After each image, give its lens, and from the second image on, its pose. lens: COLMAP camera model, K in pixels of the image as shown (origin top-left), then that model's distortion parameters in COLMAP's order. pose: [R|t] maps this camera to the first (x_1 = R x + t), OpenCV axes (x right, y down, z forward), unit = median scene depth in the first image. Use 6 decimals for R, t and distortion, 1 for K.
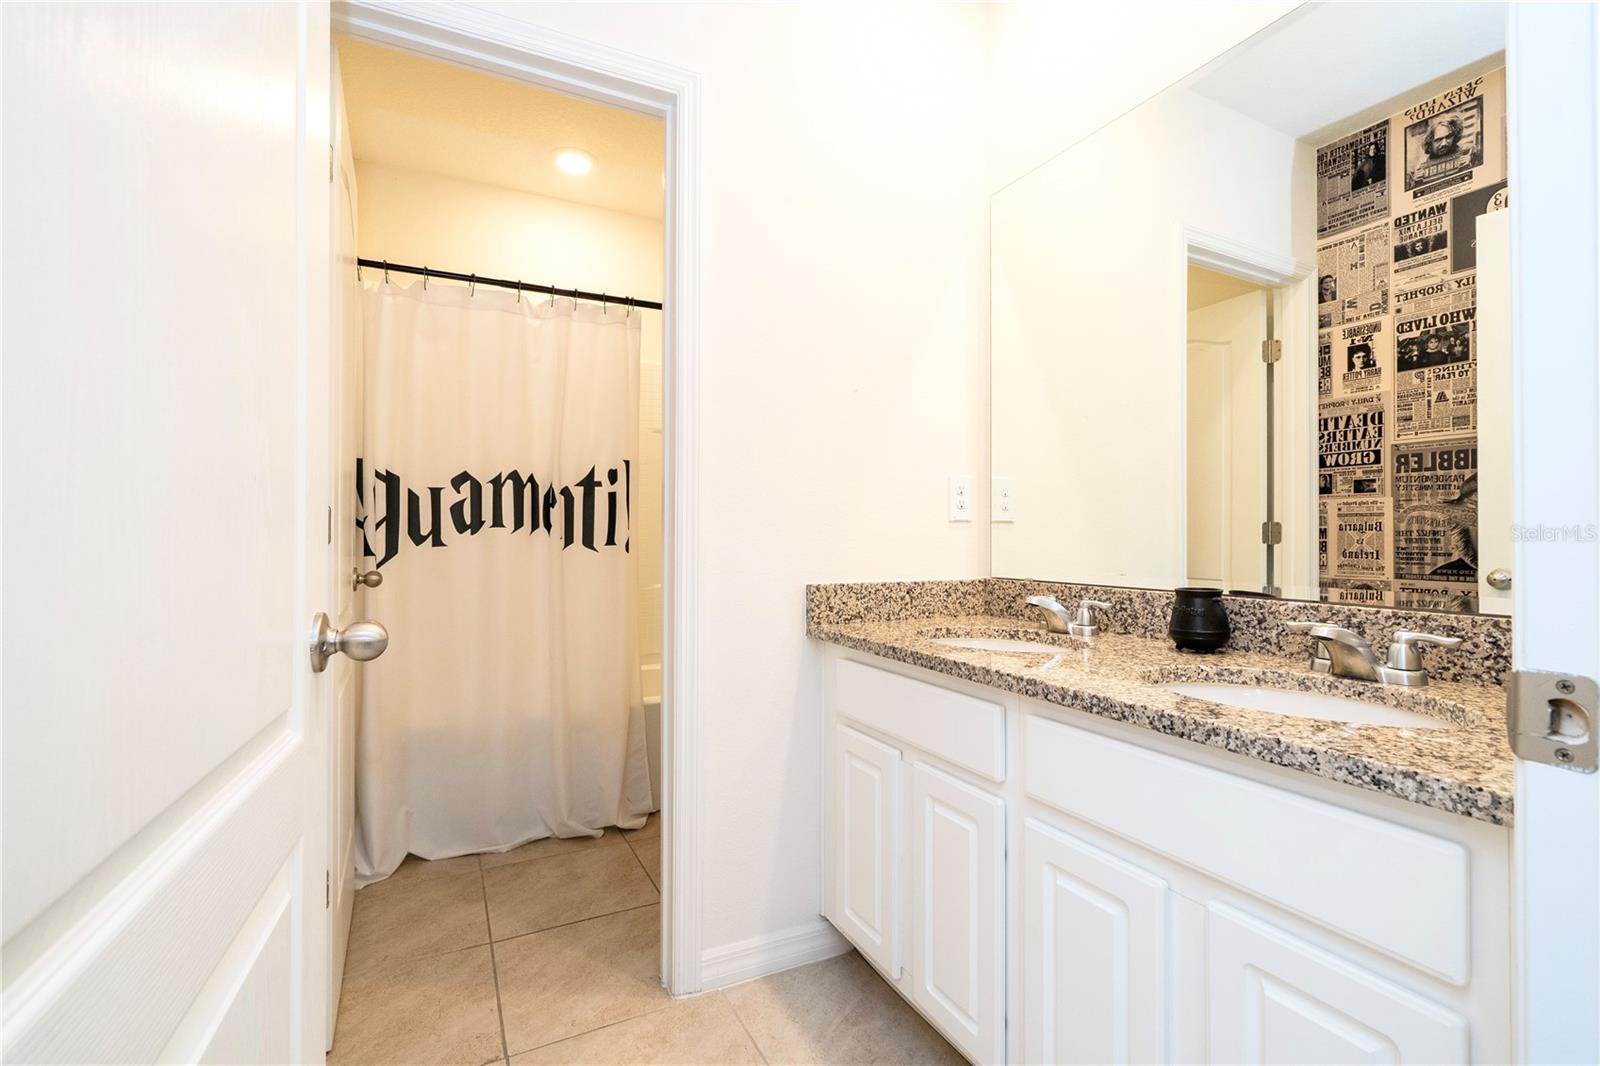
lens RADIAL K [[523.3, 0, 801.7], [0, 523.3, 512.5], [0, 0, 1]] dist [-0.000274, -0.000074]
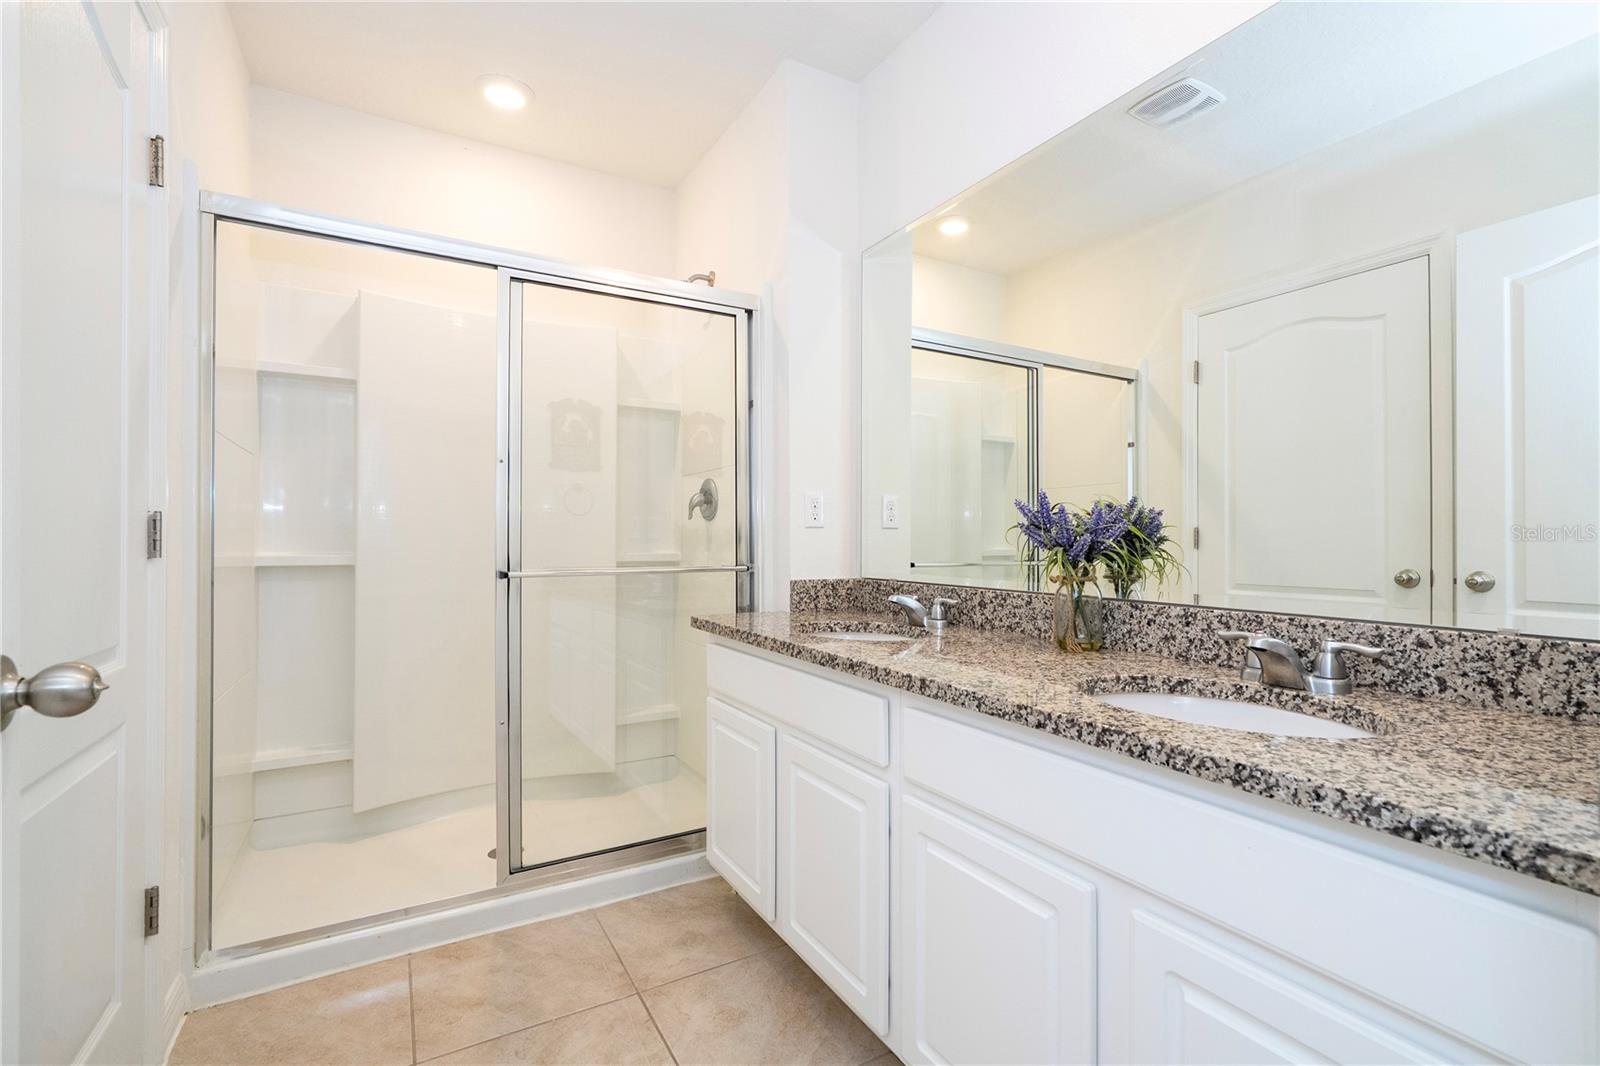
lens RADIAL K [[711.2, 0, 800.0], [0, 711.2, 533.0], [0, 0, 1]] dist [-0.000159, 0.000195]
pose [[0.995500, -0.002017, -0.094737, 0.334535], [0.004543, 0.999640, 0.026455, -0.011715], [0.094649, -0.026767, 0.995151, -0.463878]]
